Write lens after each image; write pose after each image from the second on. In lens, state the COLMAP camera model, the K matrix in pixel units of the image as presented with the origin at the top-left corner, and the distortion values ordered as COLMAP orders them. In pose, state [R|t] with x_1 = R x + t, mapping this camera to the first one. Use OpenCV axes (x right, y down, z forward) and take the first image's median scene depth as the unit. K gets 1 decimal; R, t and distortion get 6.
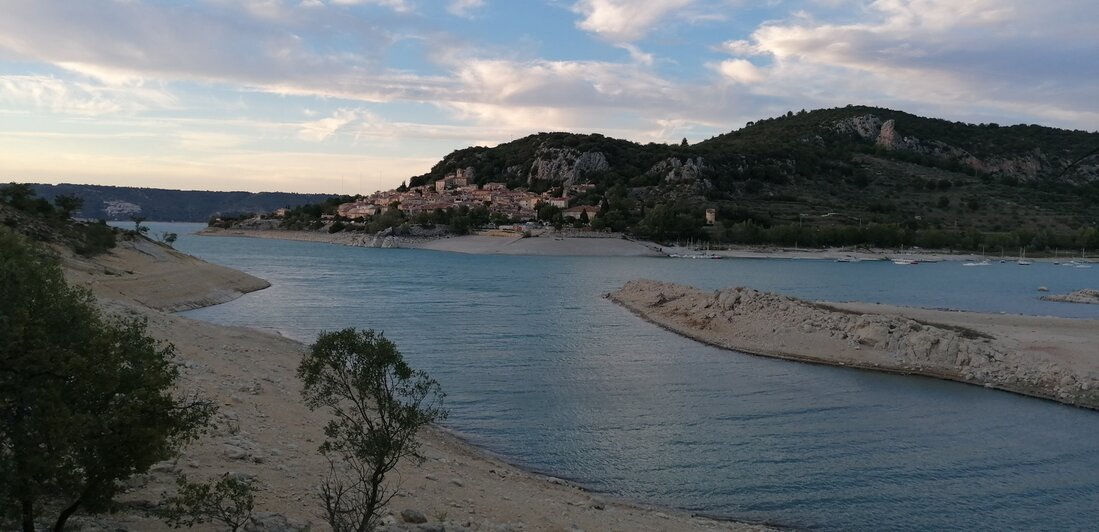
lens RADIAL K [[786.1, 0, 549.5], [0, 786.1, 266.0], [0, 0, 1]] dist [0.031220, -0.001643]
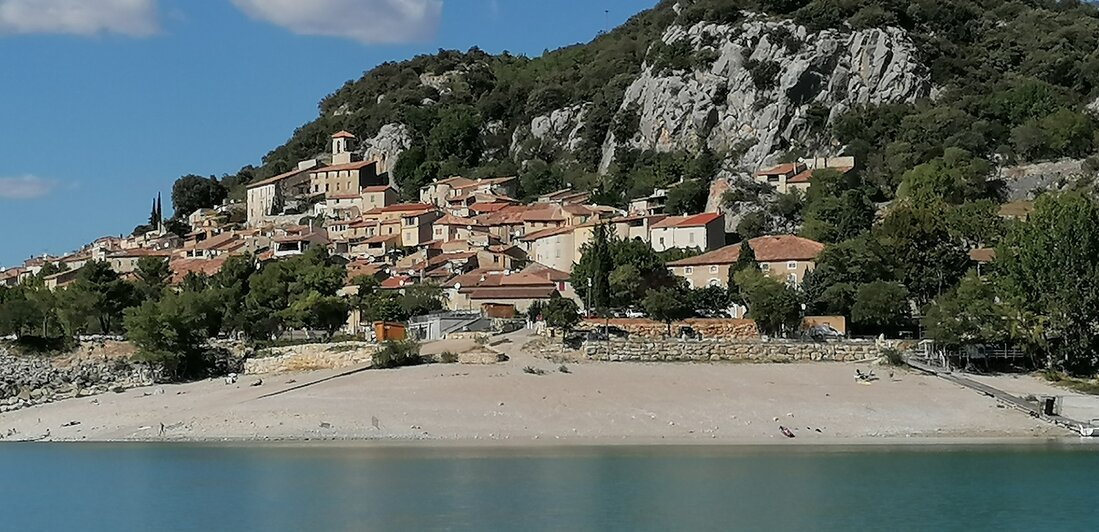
lens RADIAL K [[2651.4, 0, 549.5], [0, 2651.4, 266.0], [0, 0, 1]] dist [0.049942, -0.215069]
pose [[0.987523, -0.034927, -0.153555, 0.083627], [0.018430, 0.994027, -0.107572, 0.009364], [0.156395, 0.103399, 0.982267, 0.218228]]
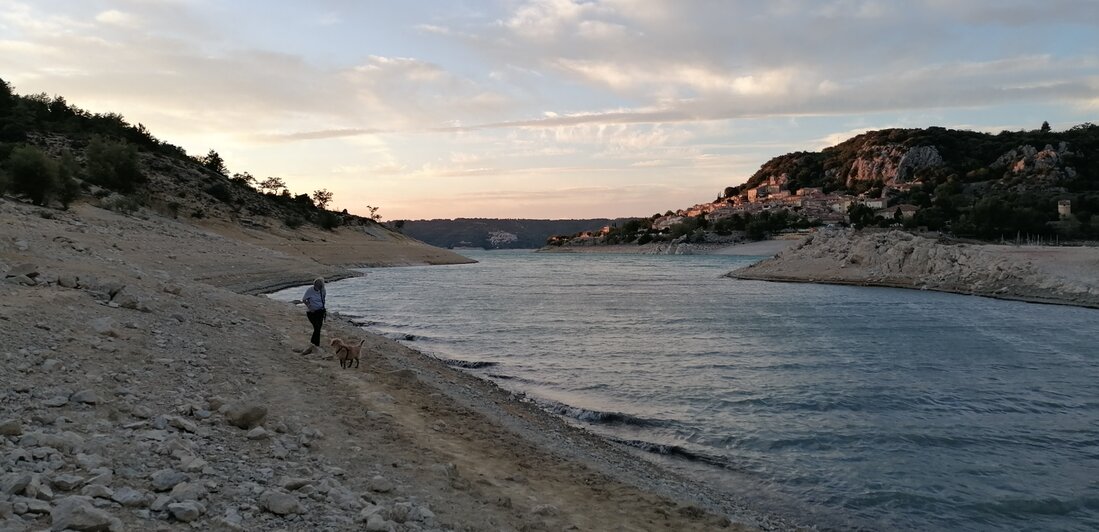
lens RADIAL K [[800.8, 0, 549.5], [0, 800.8, 266.0], [0, 0, 1]] dist [0.009892, -0.010496]
pose [[0.904616, -0.016500, -0.425908, 0.058590], [0.004156, 0.999544, -0.029896, 0.015935], [0.426207, 0.025275, 0.904272, 0.004585]]
